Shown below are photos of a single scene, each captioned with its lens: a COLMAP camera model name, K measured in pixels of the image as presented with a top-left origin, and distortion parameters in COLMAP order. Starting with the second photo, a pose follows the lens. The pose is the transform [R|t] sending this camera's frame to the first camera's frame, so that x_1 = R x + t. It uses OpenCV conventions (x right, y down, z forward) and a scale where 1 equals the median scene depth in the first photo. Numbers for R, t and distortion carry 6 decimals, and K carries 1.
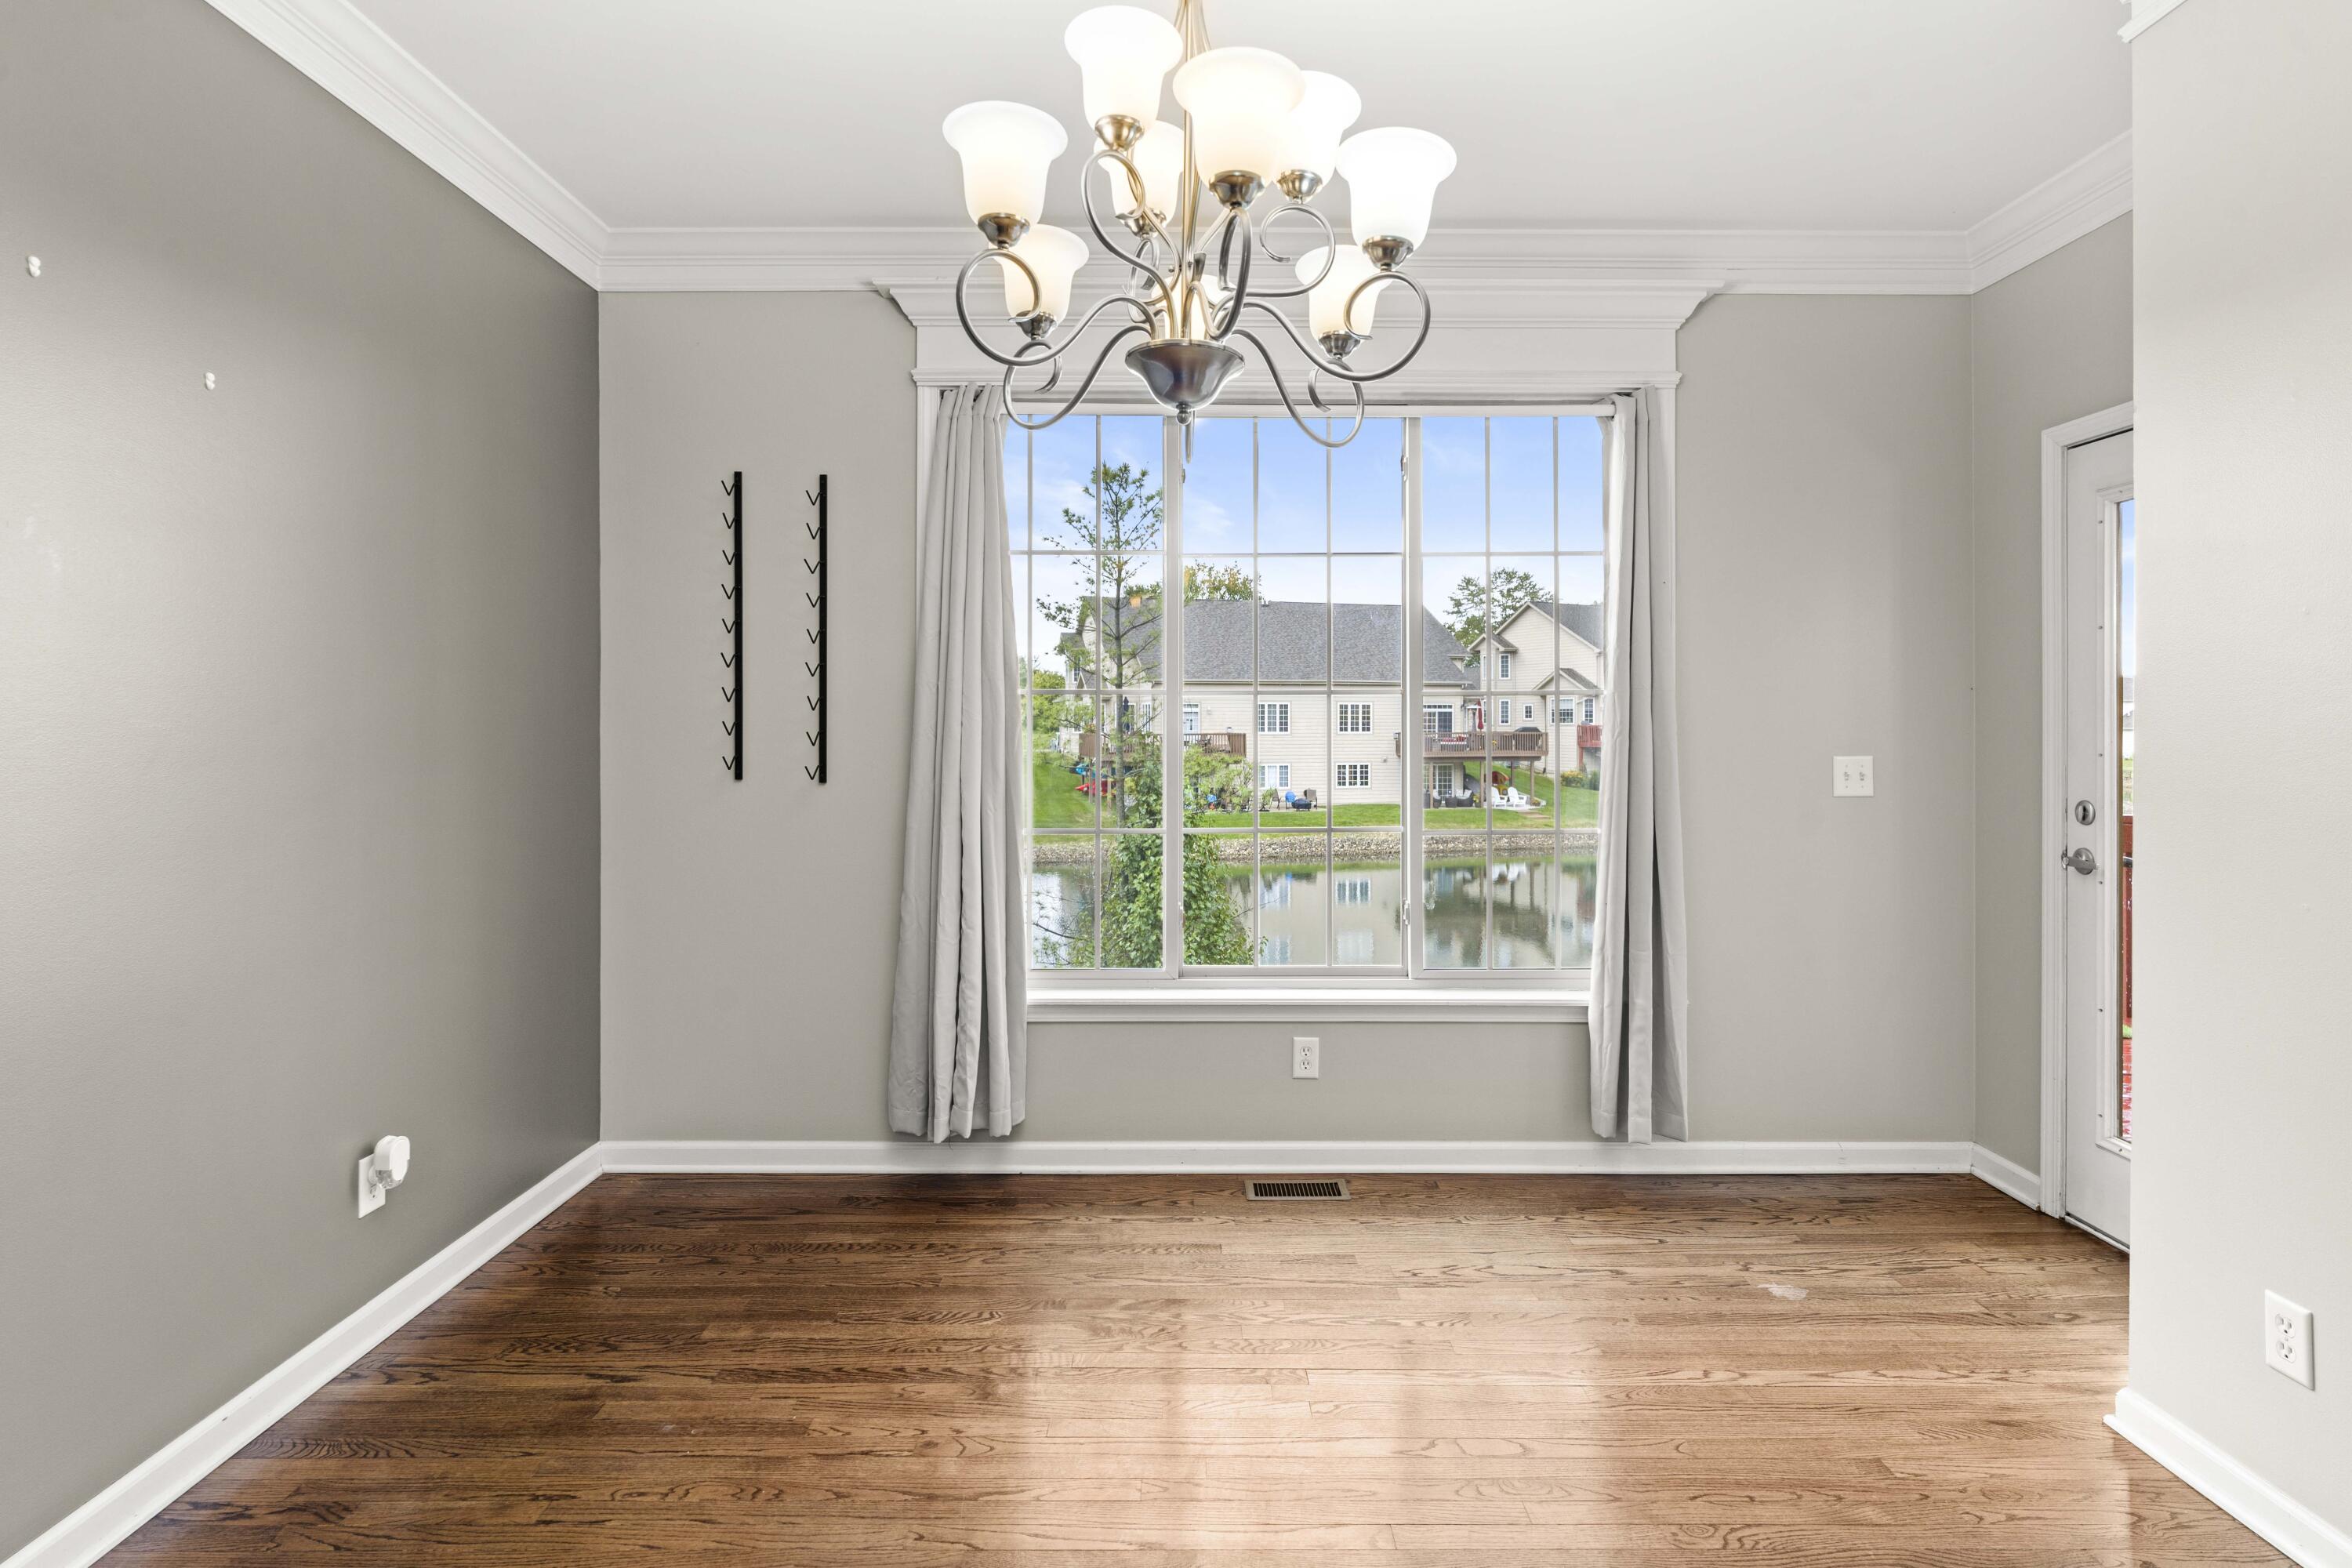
lens RADIAL K [[1123.1, 0, 1189.6], [0, 1123.1, 732.0], [0, 0, 1]] dist [-0.004113, -0.000598]
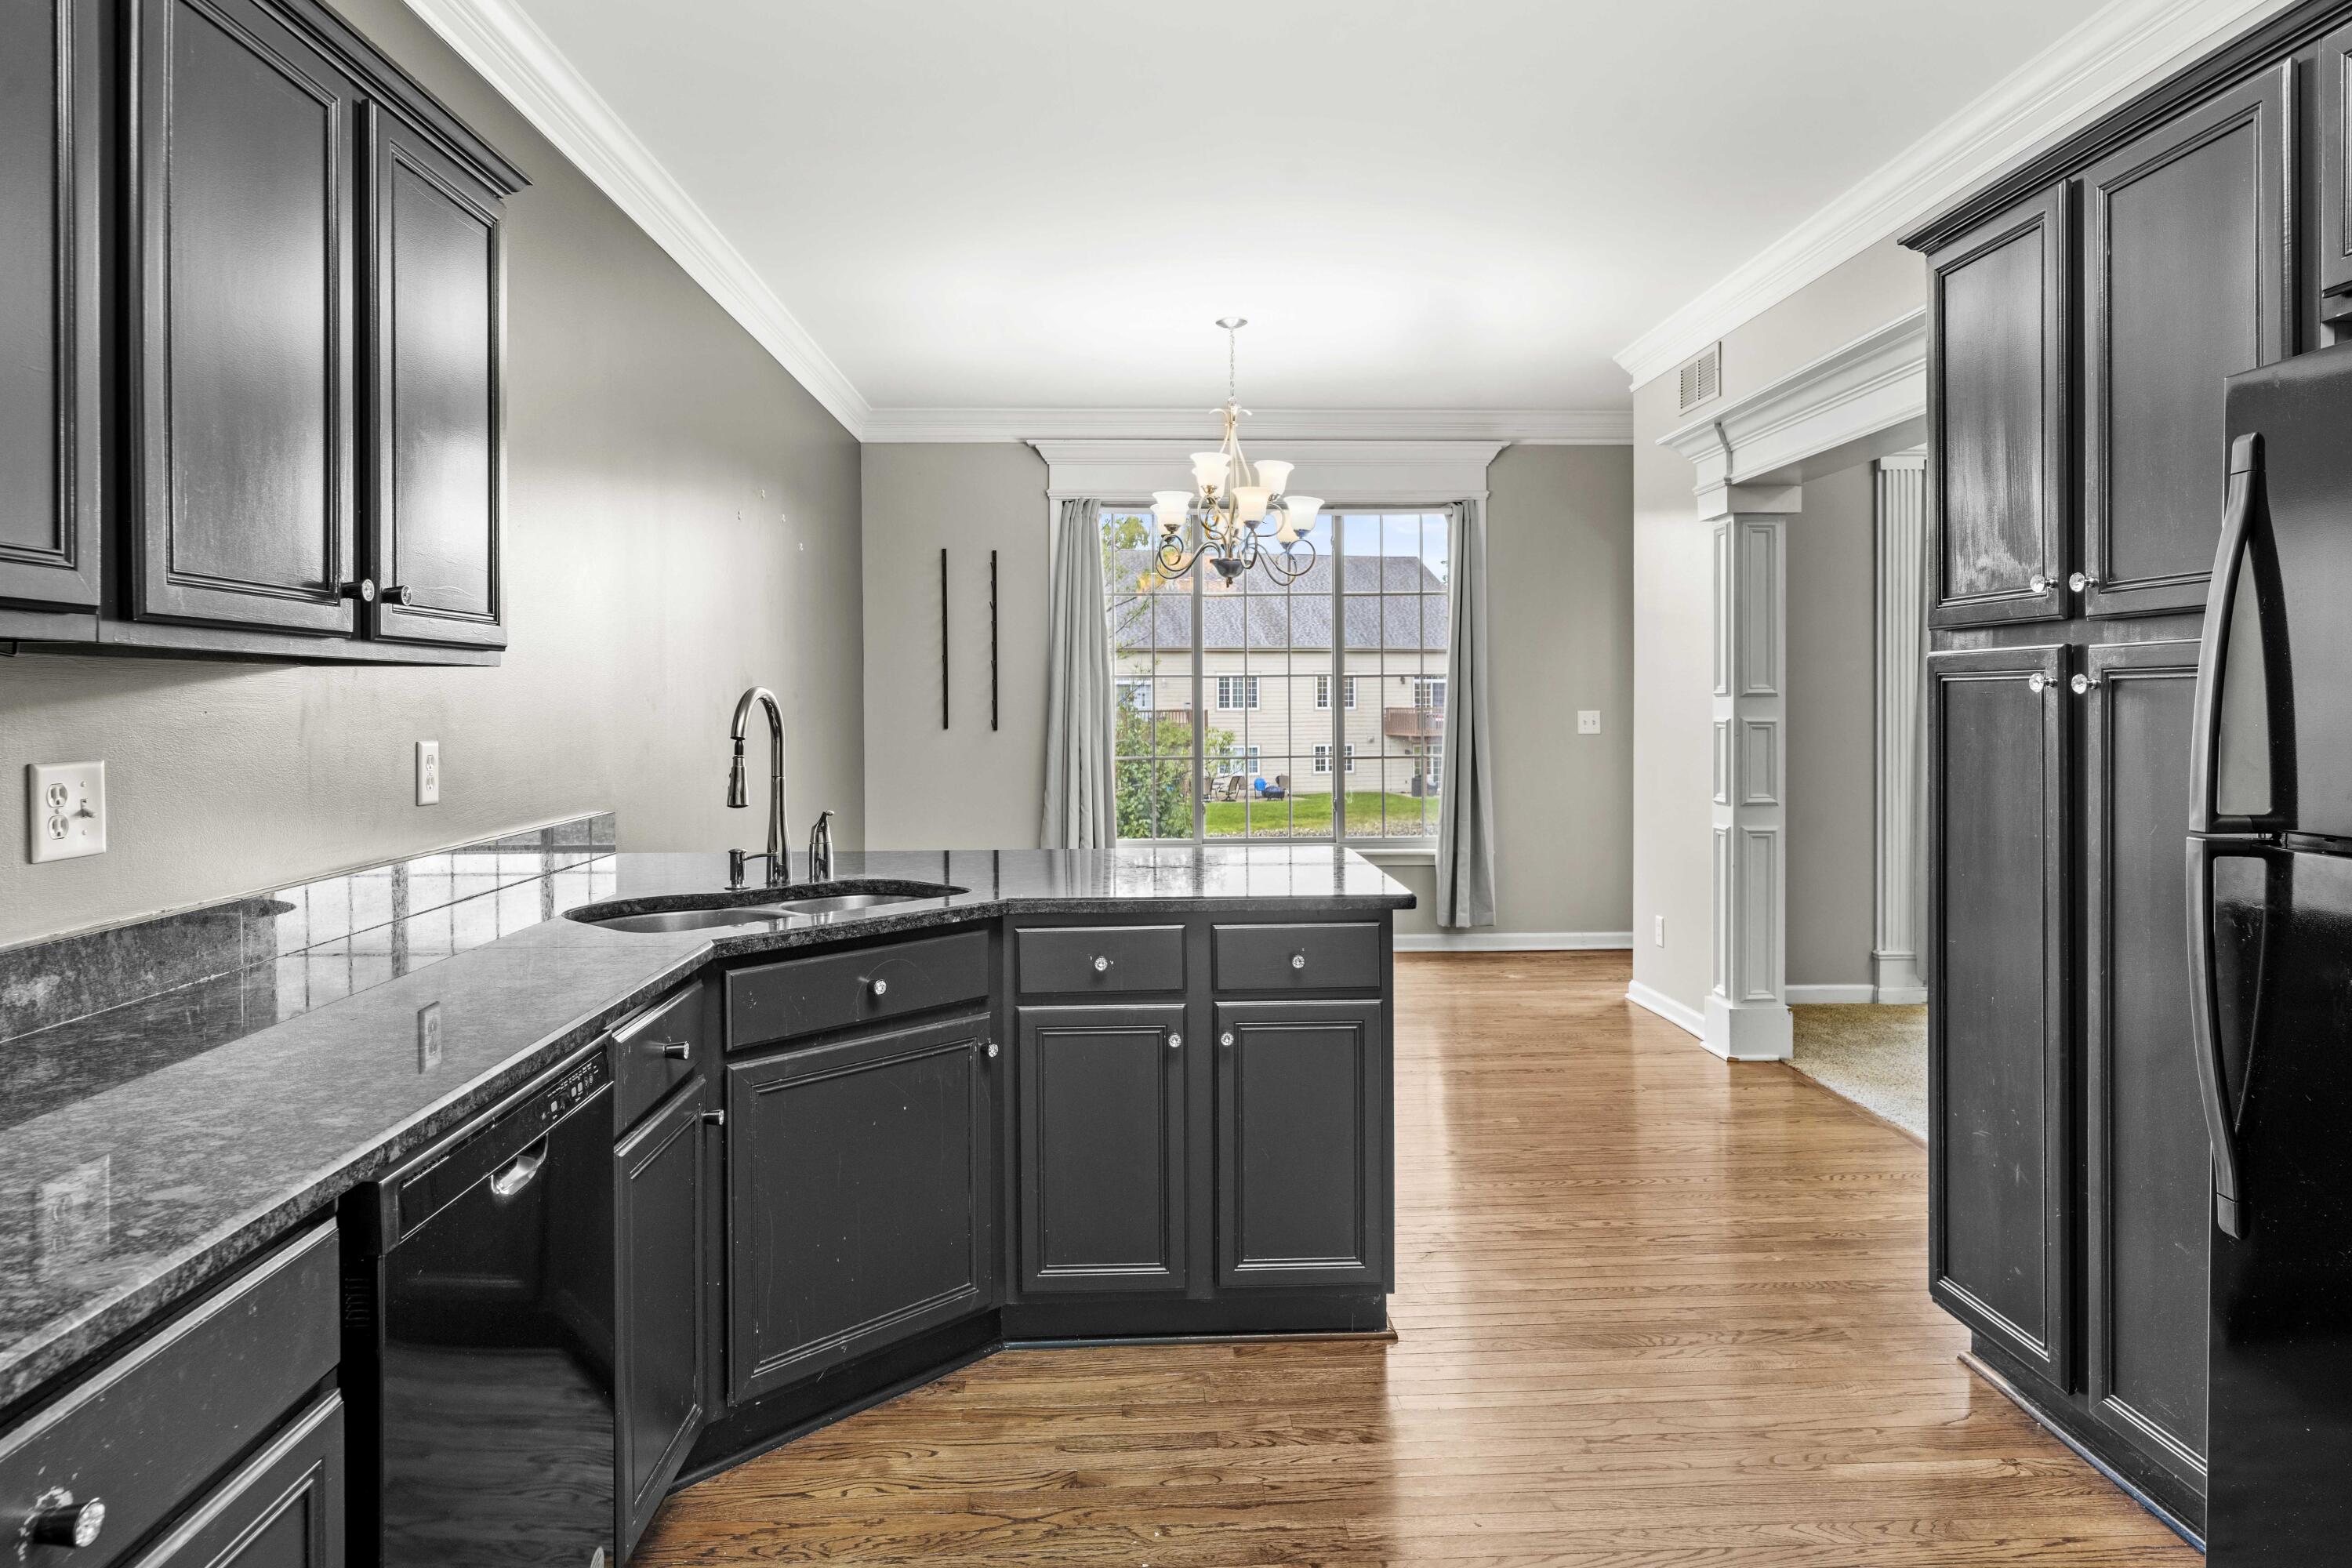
lens RADIAL K [[1468.1, 0, 1182.3], [0, 1468.1, 701.1], [0, 0, 1]] dist [-0.004621, 0.000420]
pose [[0.999275, -0.005045, 0.037744, -0.126094], [0.005280, 0.999967, -0.006134, 0.017013], [-0.037712, 0.006329, 0.999269, -1.255638]]
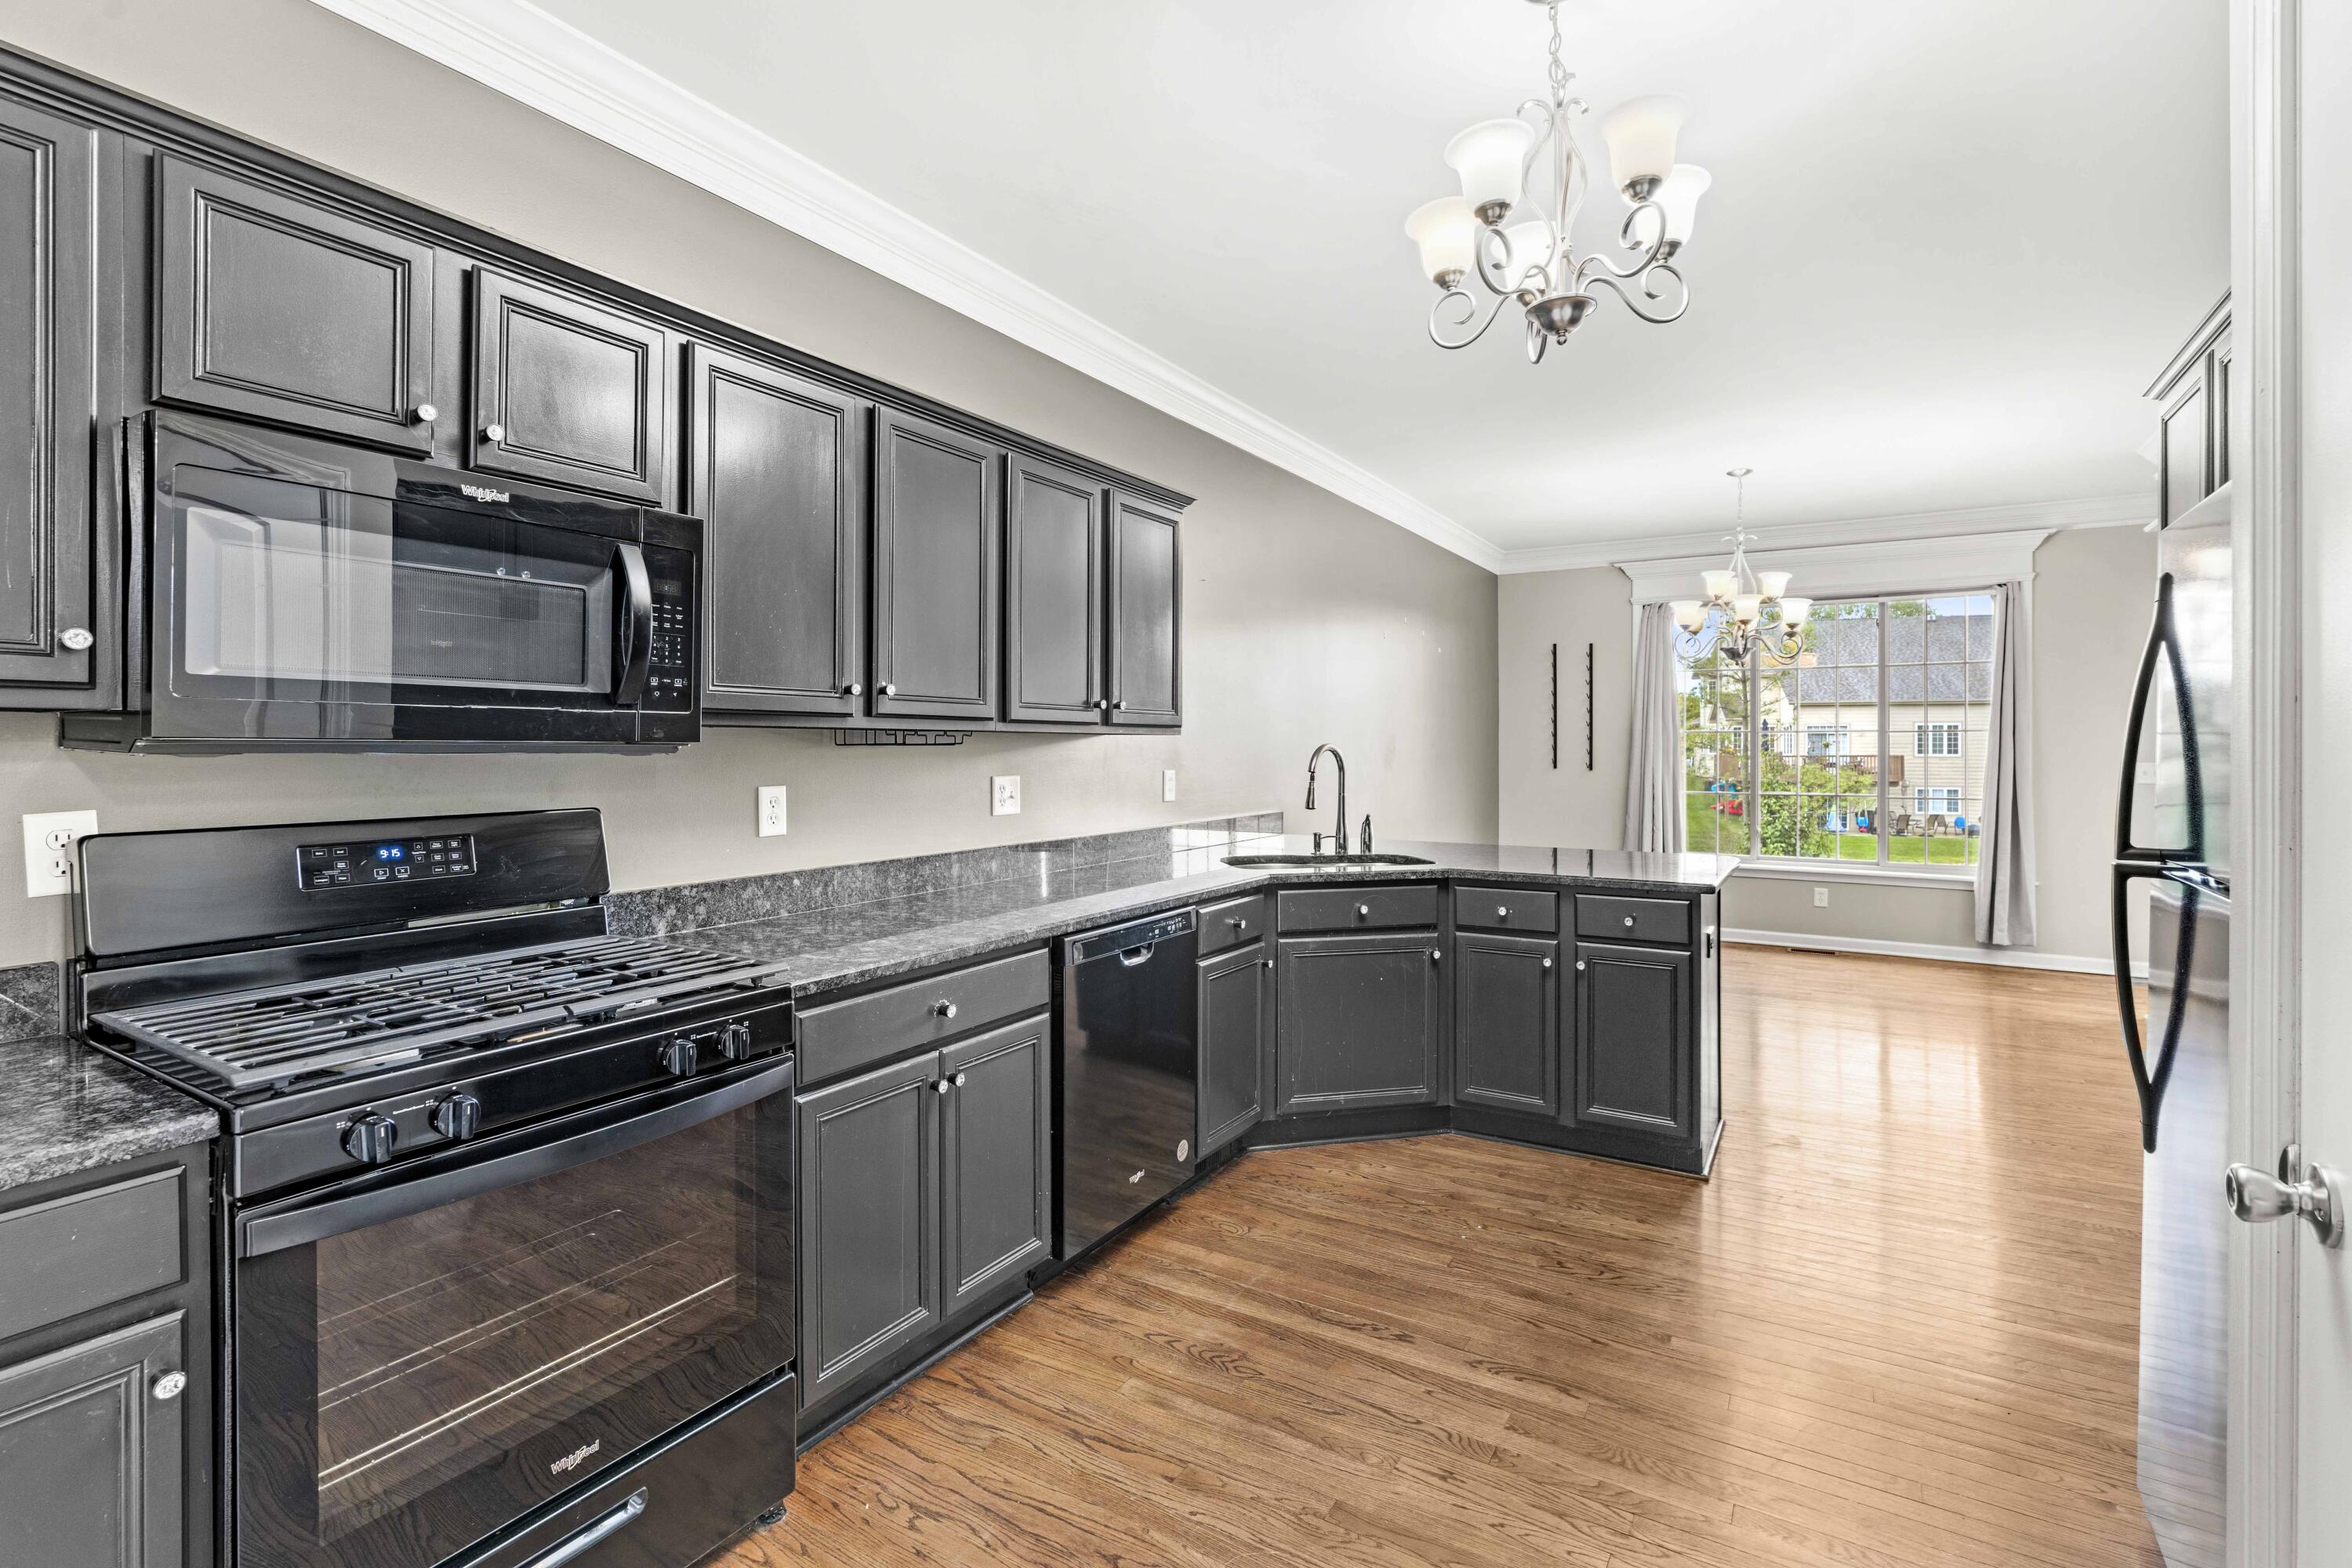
lens RADIAL K [[1082.3, 0, 1181.3], [0, 1082.3, 745.9], [0, 0, 1]] dist [-0.002995, -0.000249]
pose [[0.849603, 0.001434, -0.527421, 0.156420], [-0.004999, 0.999973, -0.005334, 0.010696], [0.527399, 0.007168, 0.849587, -1.466378]]
